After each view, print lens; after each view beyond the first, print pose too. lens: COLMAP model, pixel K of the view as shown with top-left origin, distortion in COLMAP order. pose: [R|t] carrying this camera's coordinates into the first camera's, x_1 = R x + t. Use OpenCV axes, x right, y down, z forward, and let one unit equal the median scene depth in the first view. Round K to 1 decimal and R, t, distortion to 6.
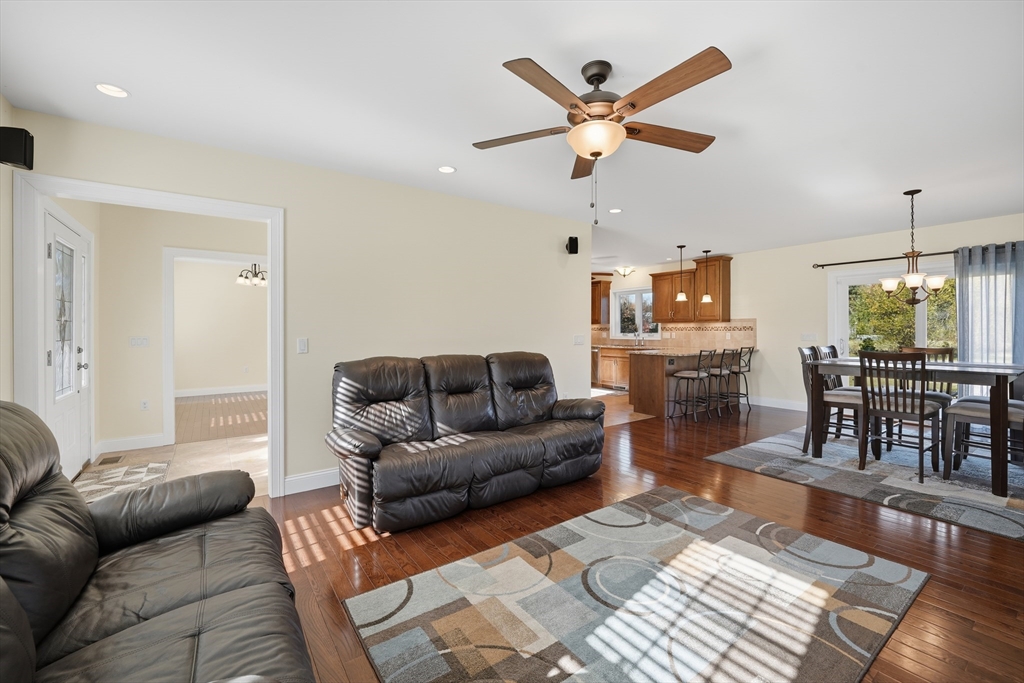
lens RADIAL K [[426.9, 0, 516.5], [0, 426.9, 333.3], [0, 0, 1]] dist [-0.003416, -0.000790]
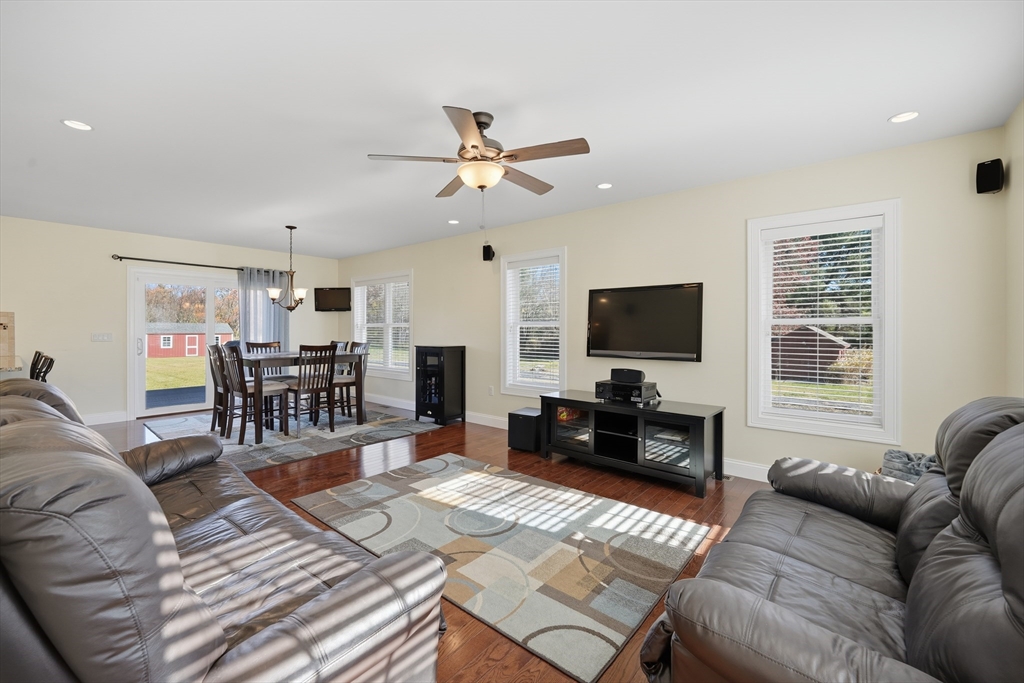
lens RADIAL K [[419.5, 0, 509.8], [0, 419.5, 336.4], [0, 0, 1]] dist [-0.007973, 0.000451]
pose [[-0.240712, -0.016933, 0.970449, -1.081286], [0.004723, 0.999816, 0.018617, -0.012930], [-0.970585, 0.009065, -0.240588, 1.306590]]
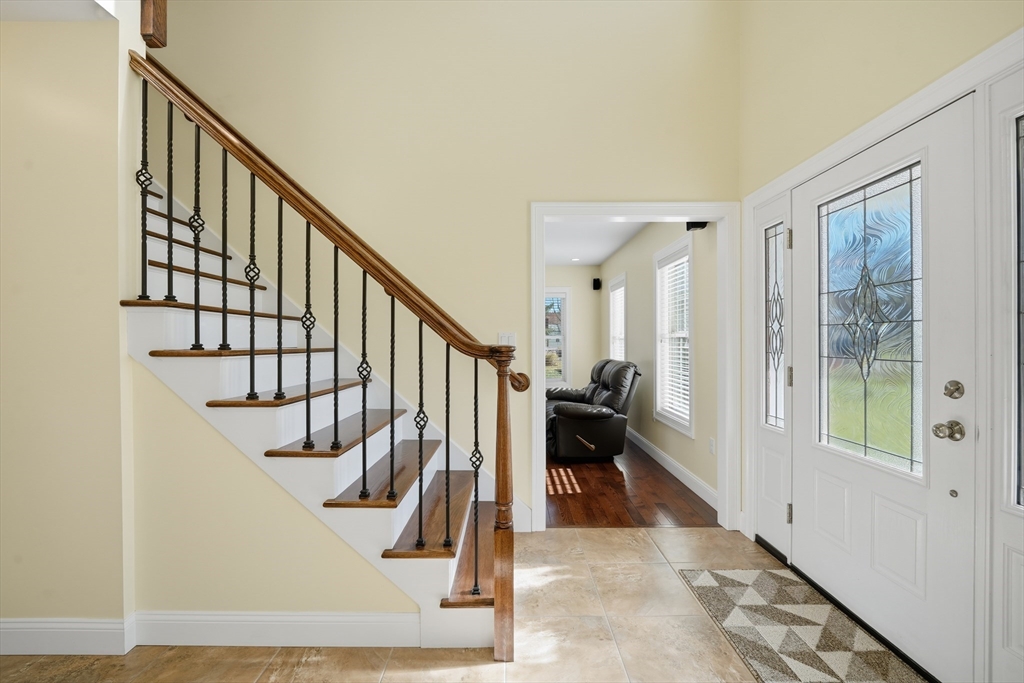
lens RADIAL K [[407.6, 0, 512.0], [0, 407.6, 341.5], [0, 0, 1]] dist [0.000231, 0.000074]
pose [[-0.804690, 0.003251, 0.593686, -1.691068], [0.011350, 0.999886, 0.009909, -0.024470], [-0.593587, 0.014712, -0.804636, 2.841515]]
